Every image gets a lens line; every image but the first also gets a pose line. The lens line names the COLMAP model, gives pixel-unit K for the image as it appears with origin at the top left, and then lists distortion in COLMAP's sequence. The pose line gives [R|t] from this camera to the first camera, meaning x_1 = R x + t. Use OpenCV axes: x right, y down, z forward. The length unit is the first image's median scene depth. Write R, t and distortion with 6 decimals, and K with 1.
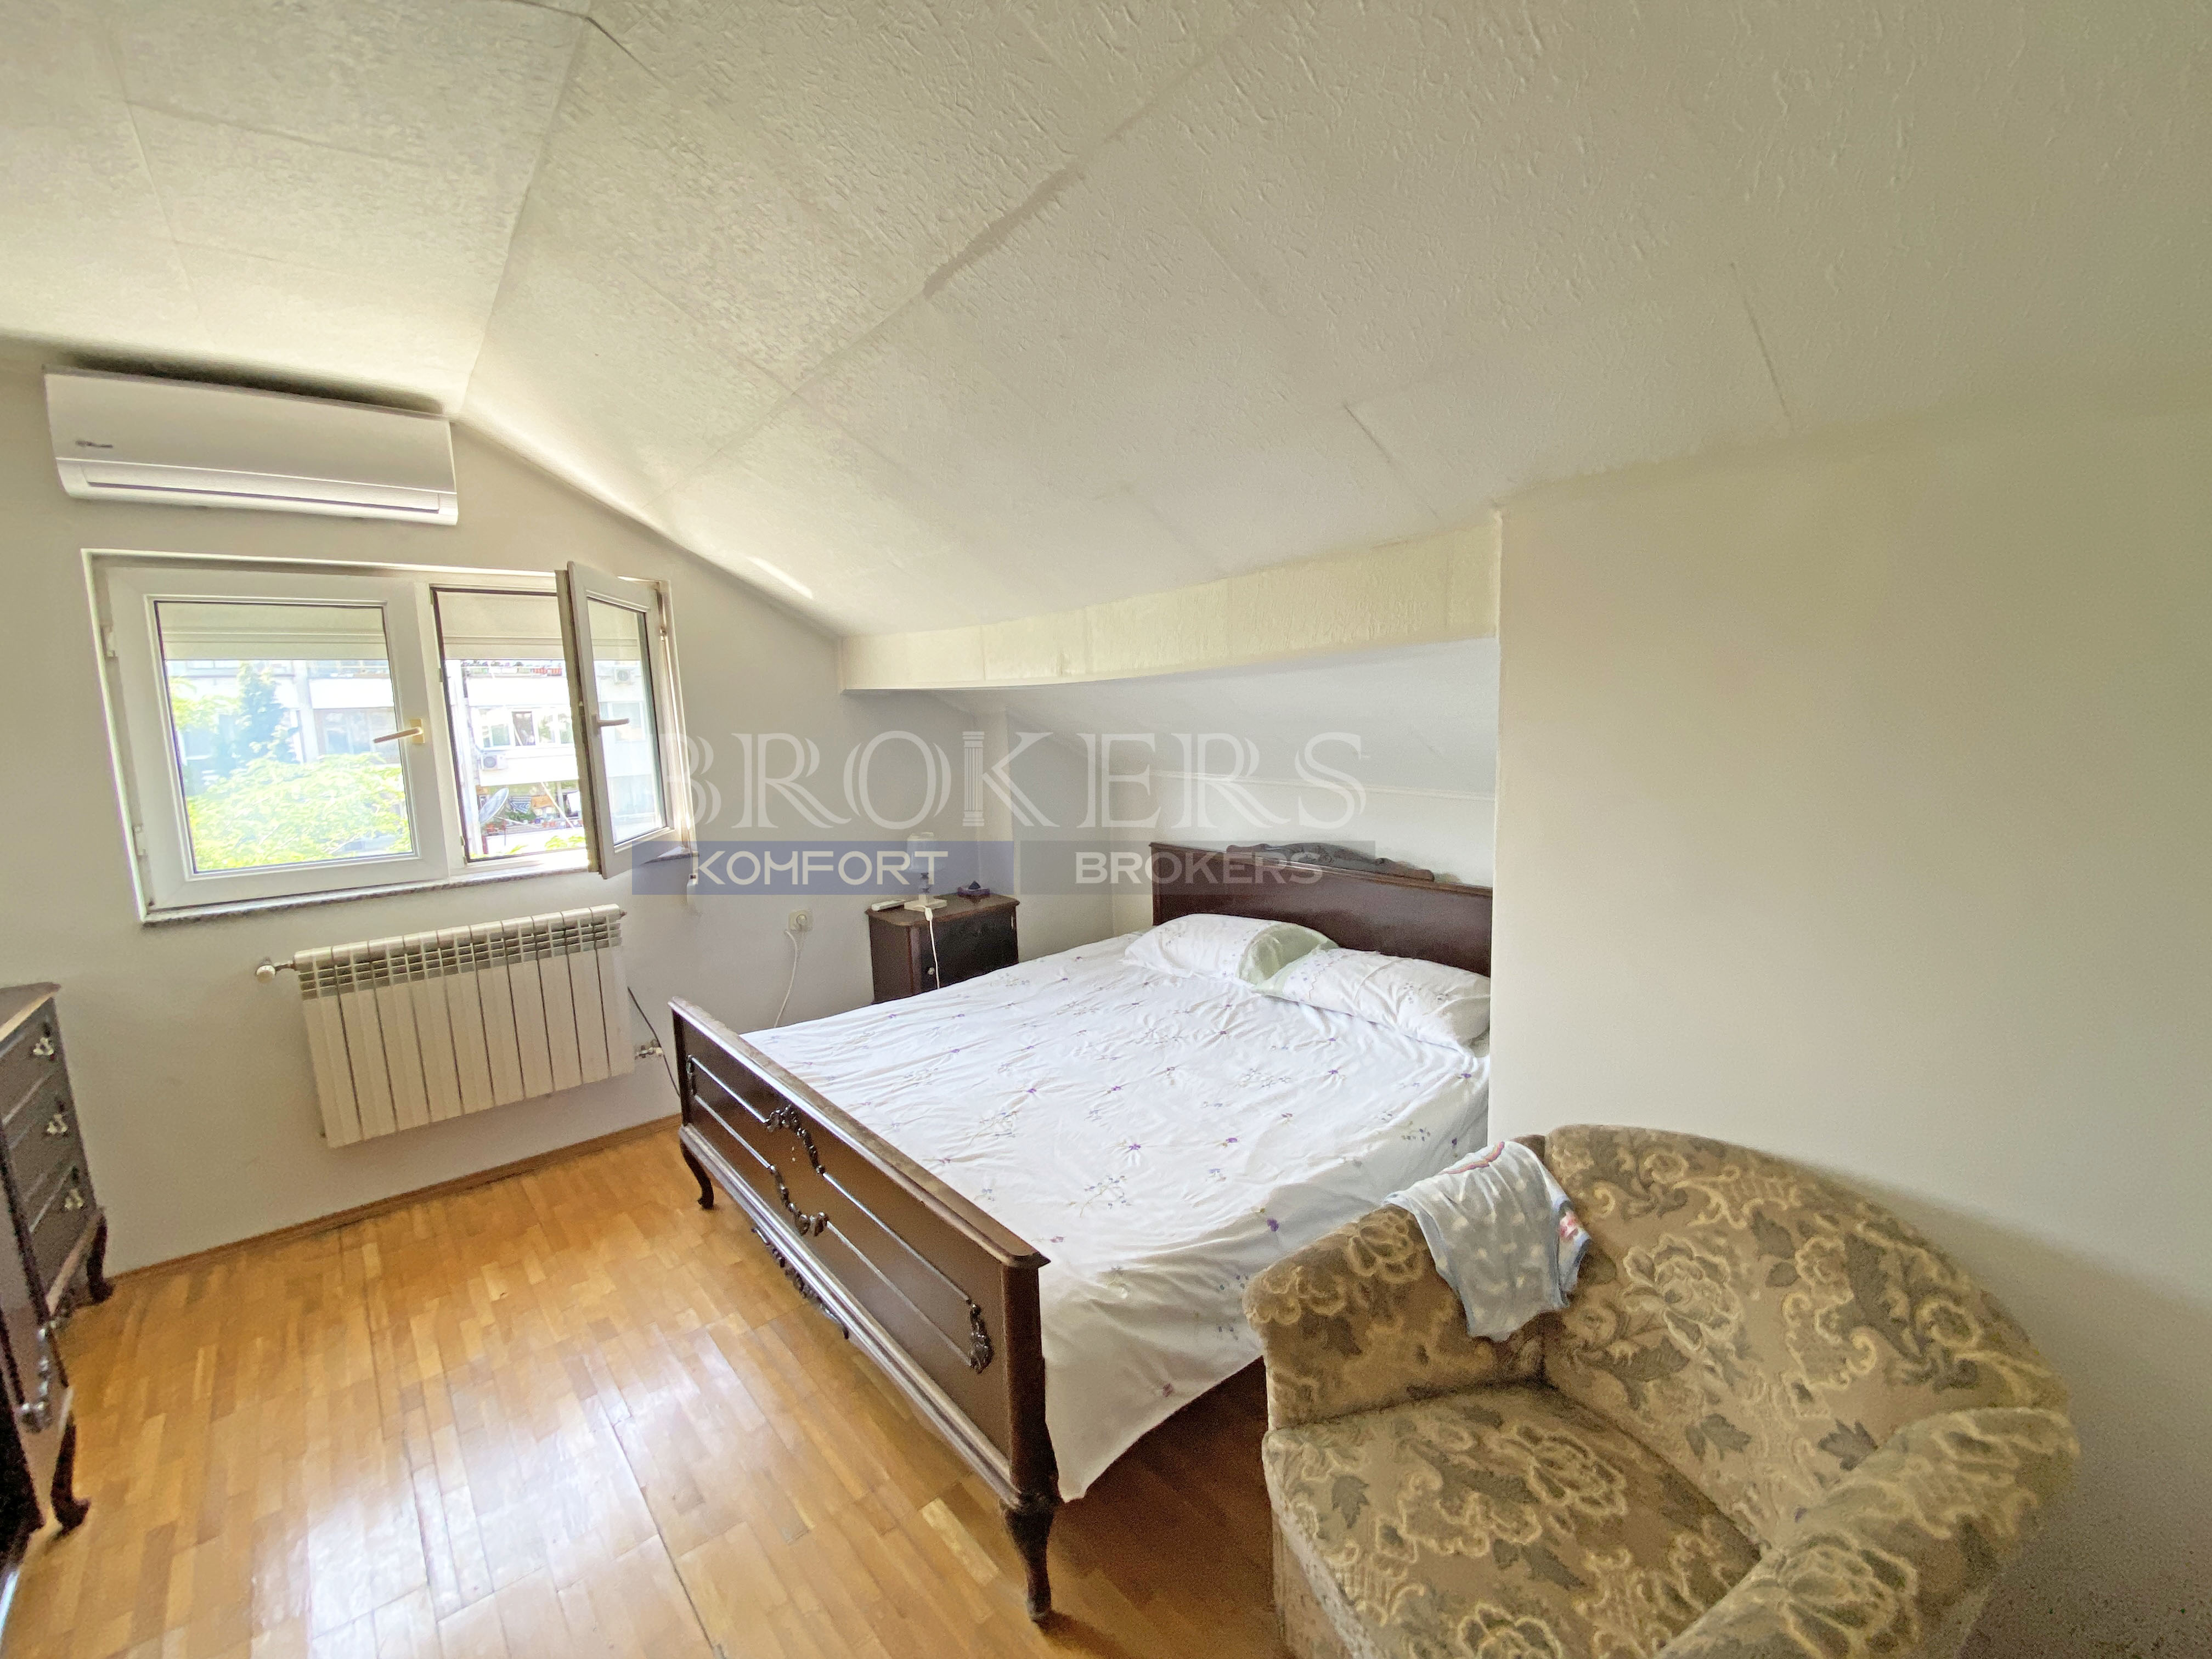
lens RADIAL K [[891.1, 0, 1106.5], [0, 891.1, 827.8], [0, 0, 1]] dist [0.006730, -0.014368]
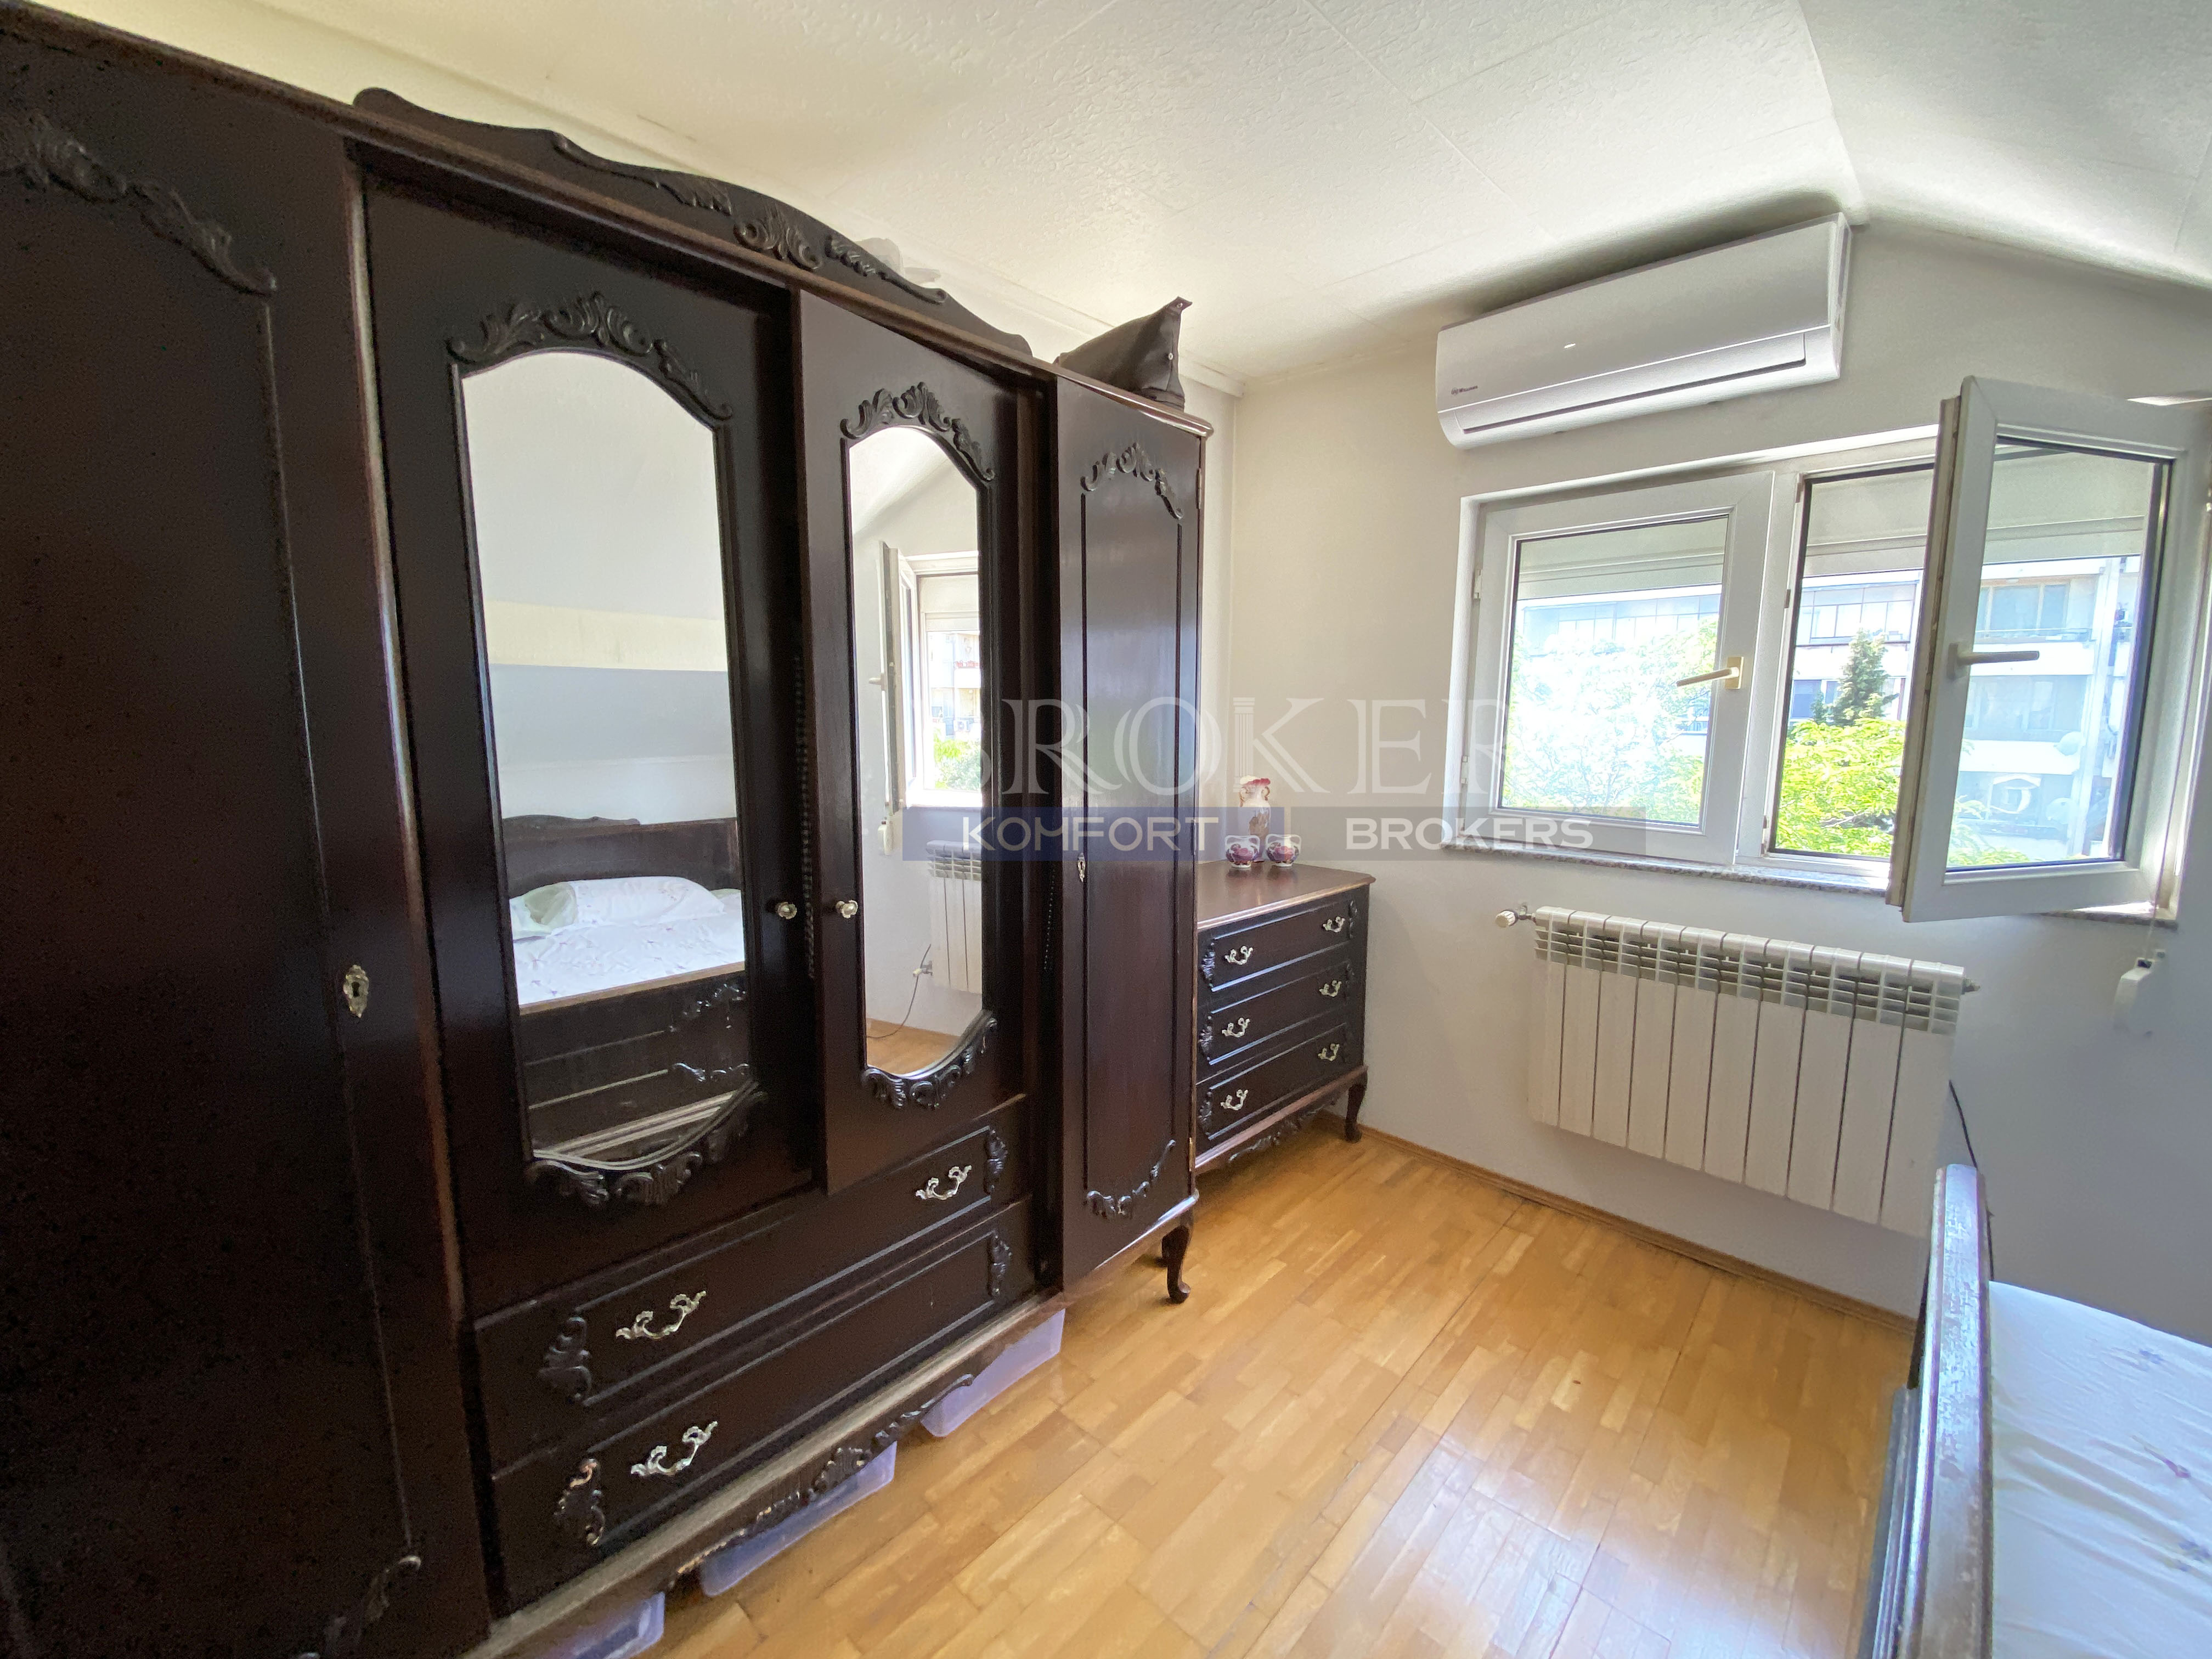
lens RADIAL K [[891.1, 0, 1105.0], [0, 891.1, 823.3], [0, 0, 1]] dist [0.006730, -0.014368]
pose [[0.090041, 0.163140, -0.982486, -0.045101], [-0.137197, 0.979119, 0.150008, -0.024672], [0.986443, 0.121288, 0.110543, 0.447280]]
